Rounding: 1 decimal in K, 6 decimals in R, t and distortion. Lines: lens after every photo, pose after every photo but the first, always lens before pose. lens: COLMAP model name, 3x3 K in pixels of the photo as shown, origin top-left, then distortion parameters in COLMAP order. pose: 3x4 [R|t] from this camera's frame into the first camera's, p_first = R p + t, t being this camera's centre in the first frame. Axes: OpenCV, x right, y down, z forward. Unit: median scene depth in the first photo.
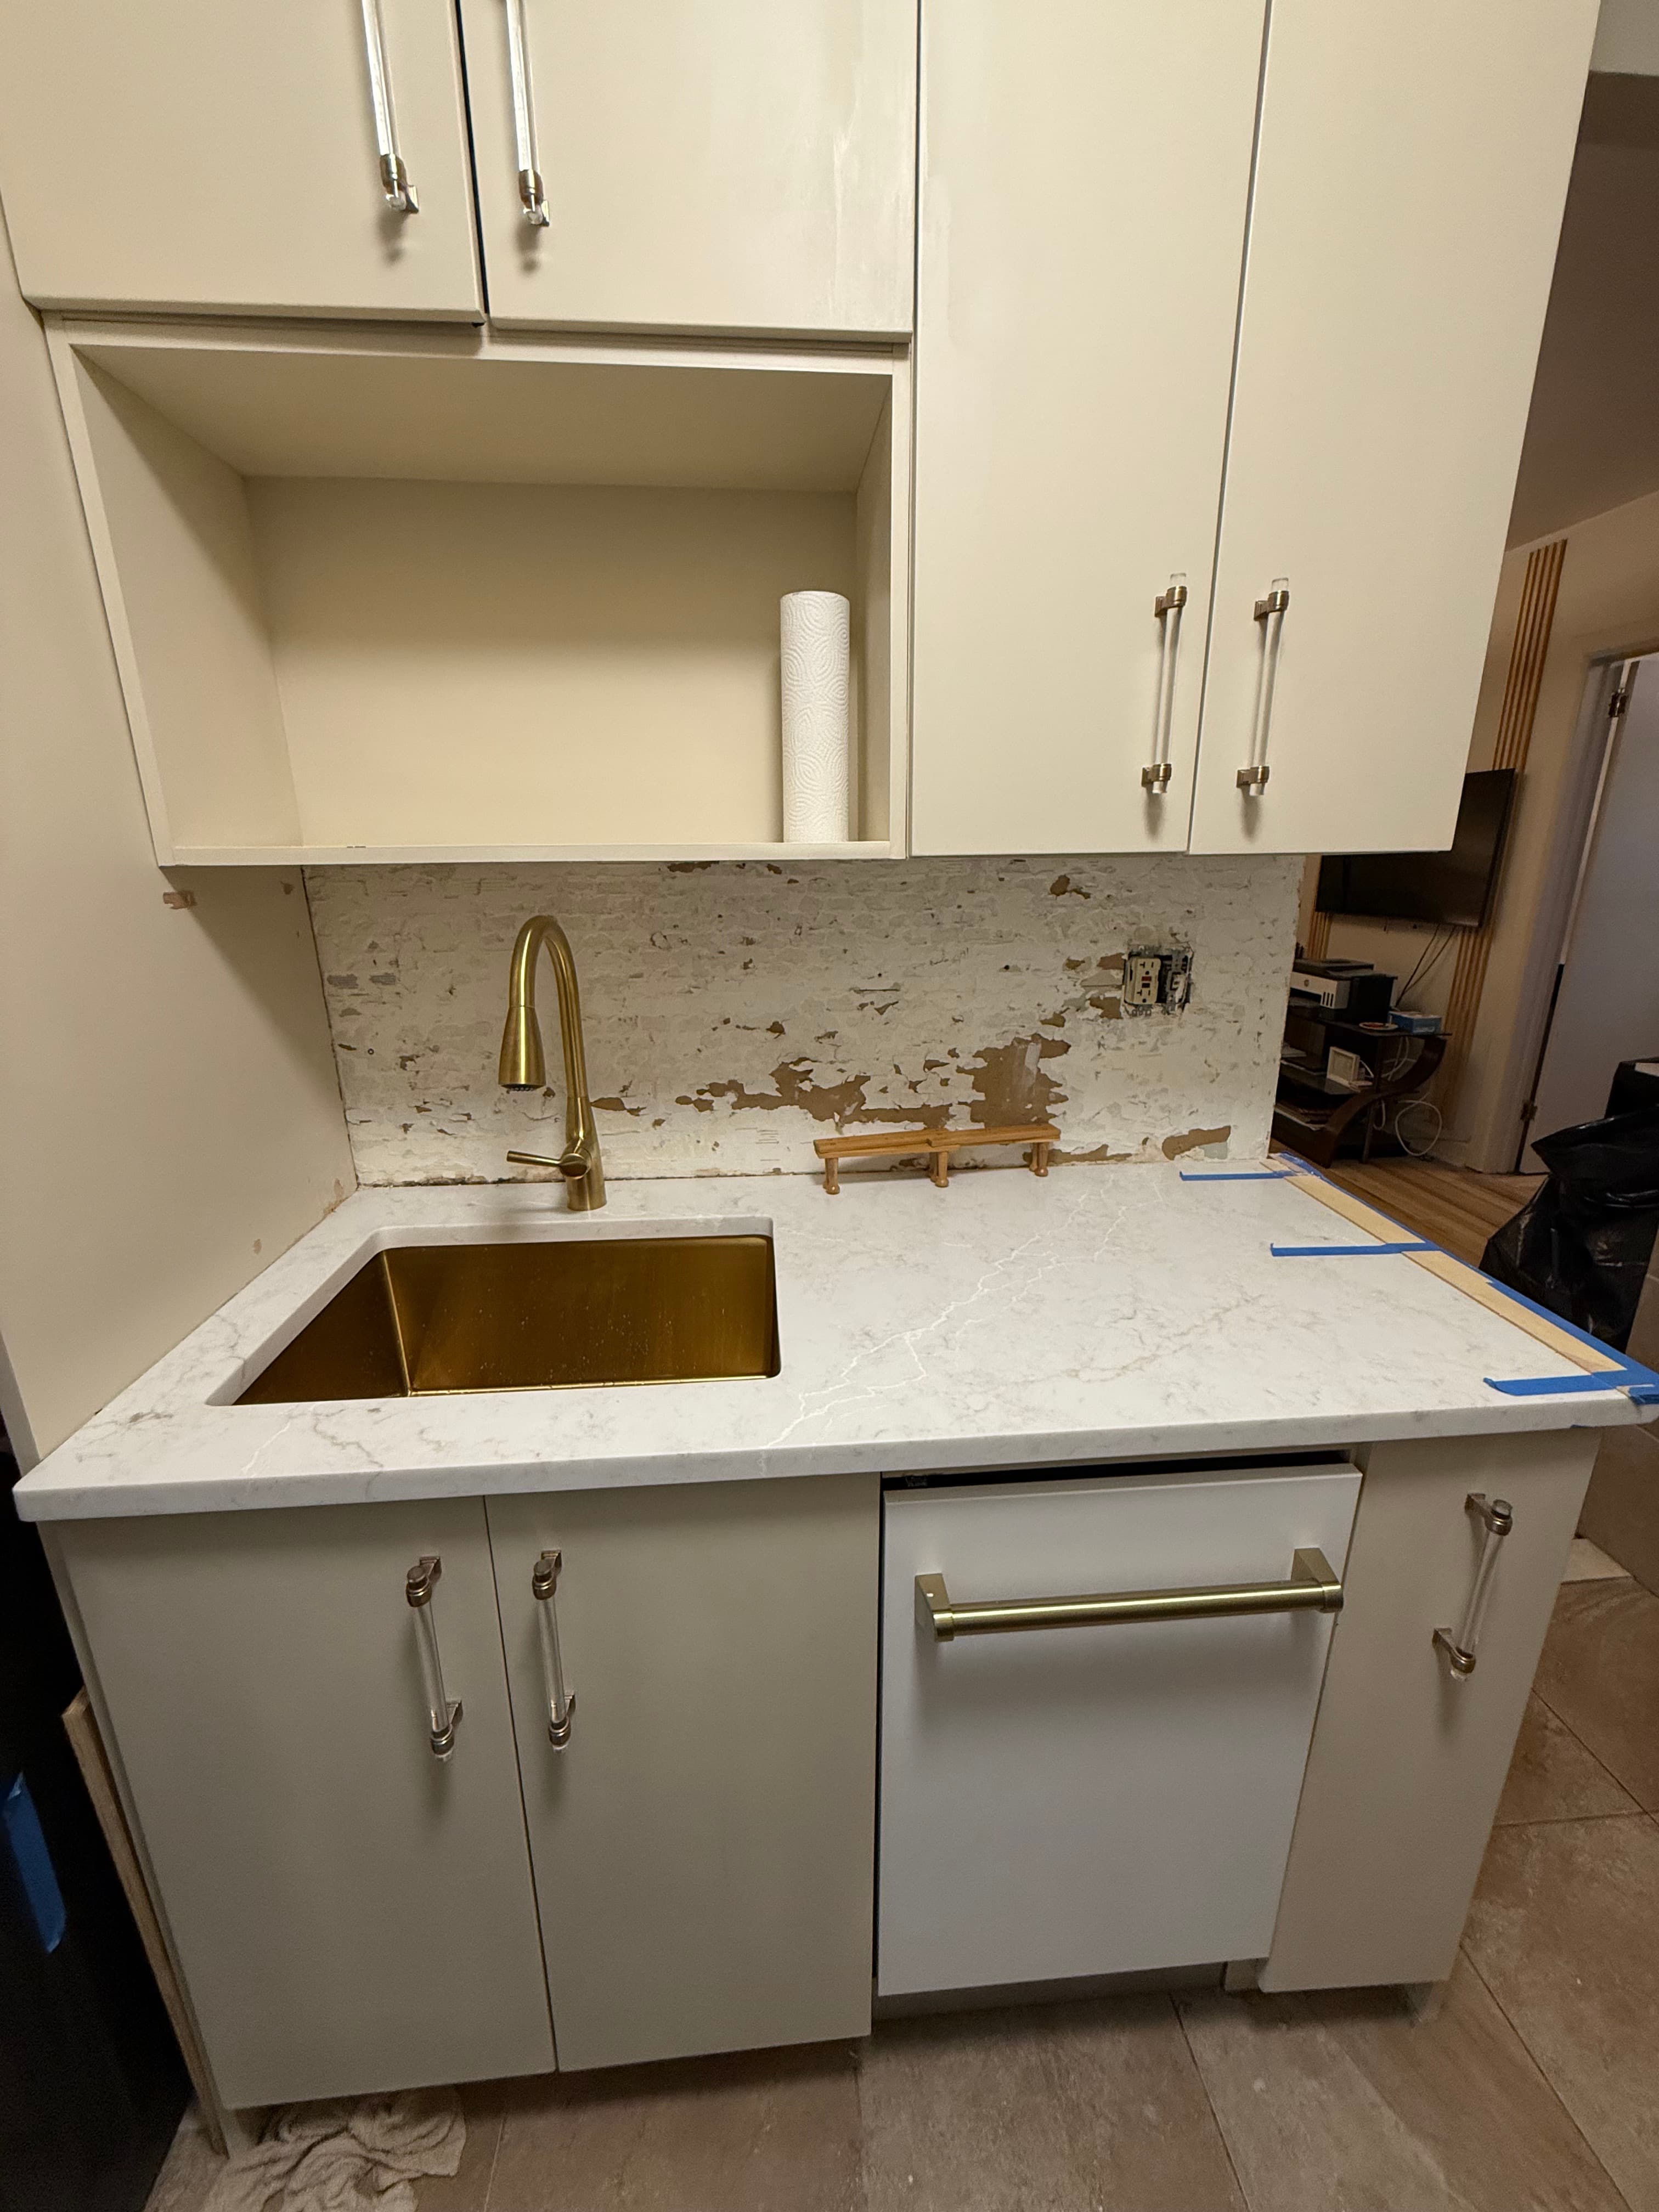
lens RADIAL K [[865.8, 0, 829.5], [0, 865.8, 1106.0], [0, 0, 1]] dist [0.000052, 0.000357]
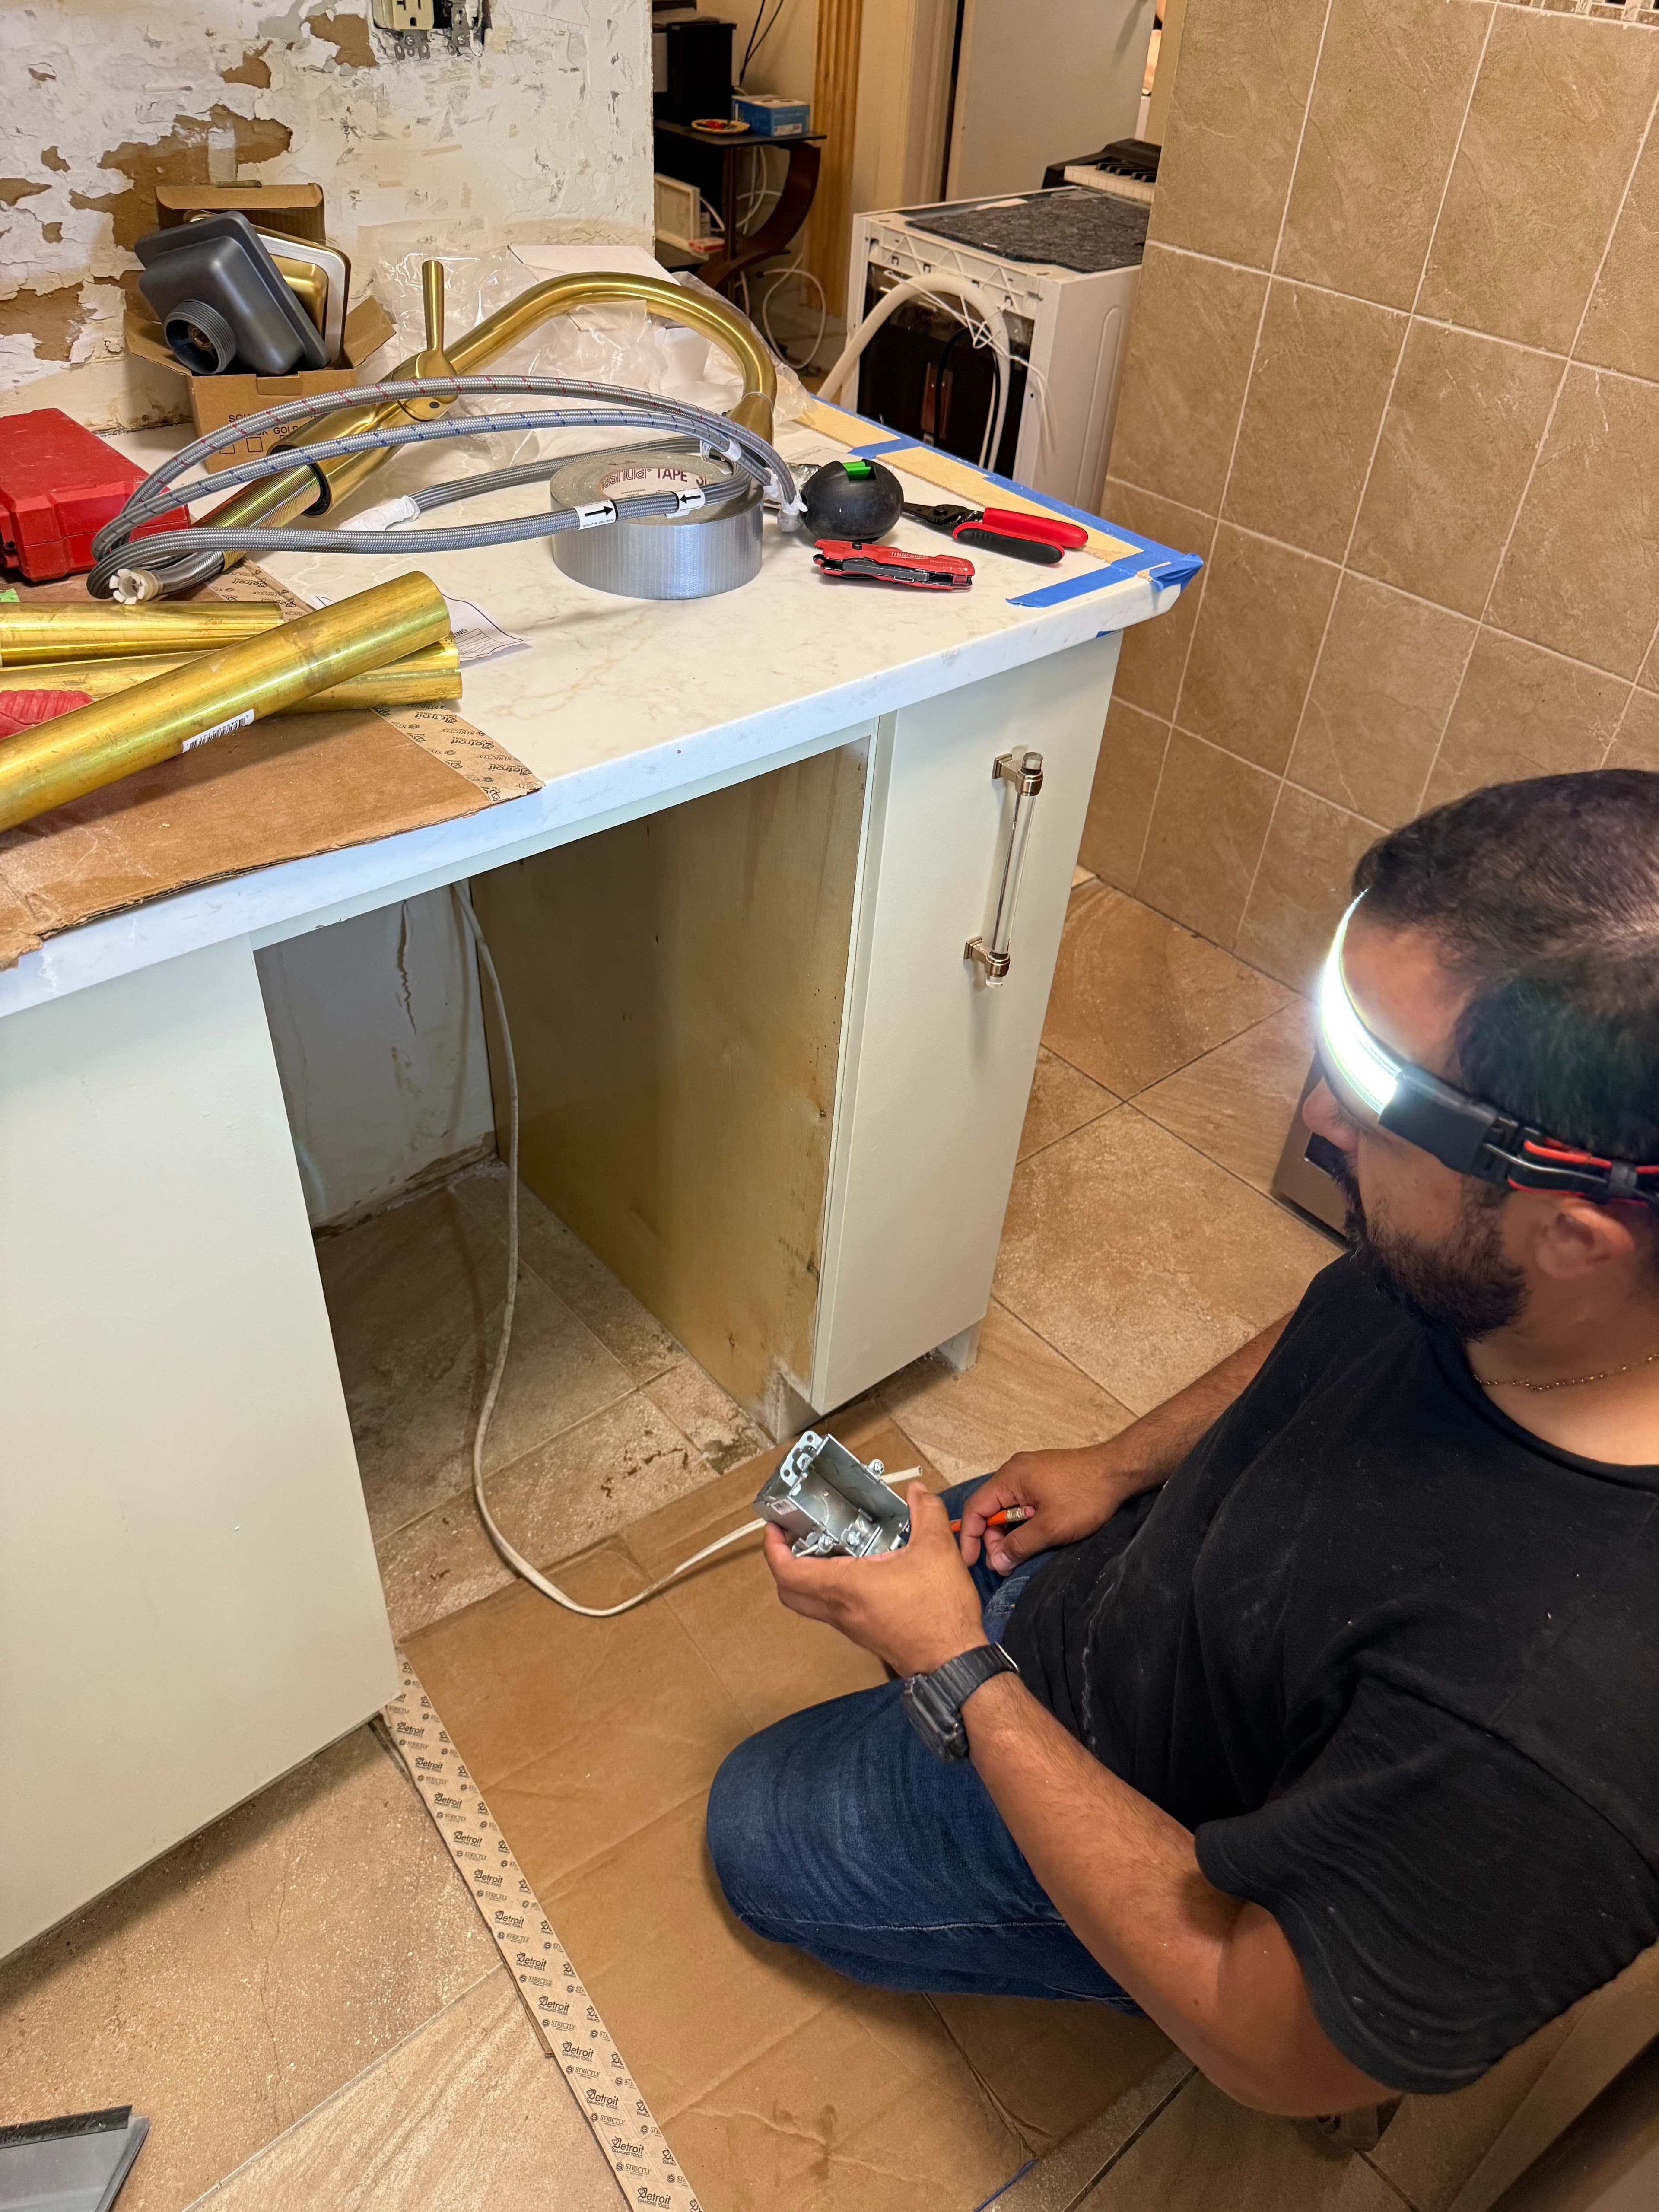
lens RADIAL K [[1559.5, 0, 829.5], [0, 1559.5, 1106.0], [0, 0, 1]] dist [-0.003287, -0.007082]
pose [[0.802625, -0.342991, 0.488006, -0.104610], [0.096693, 0.882132, 0.460969, 0.043816], [-0.588594, -0.322799, 0.741187, -0.025043]]
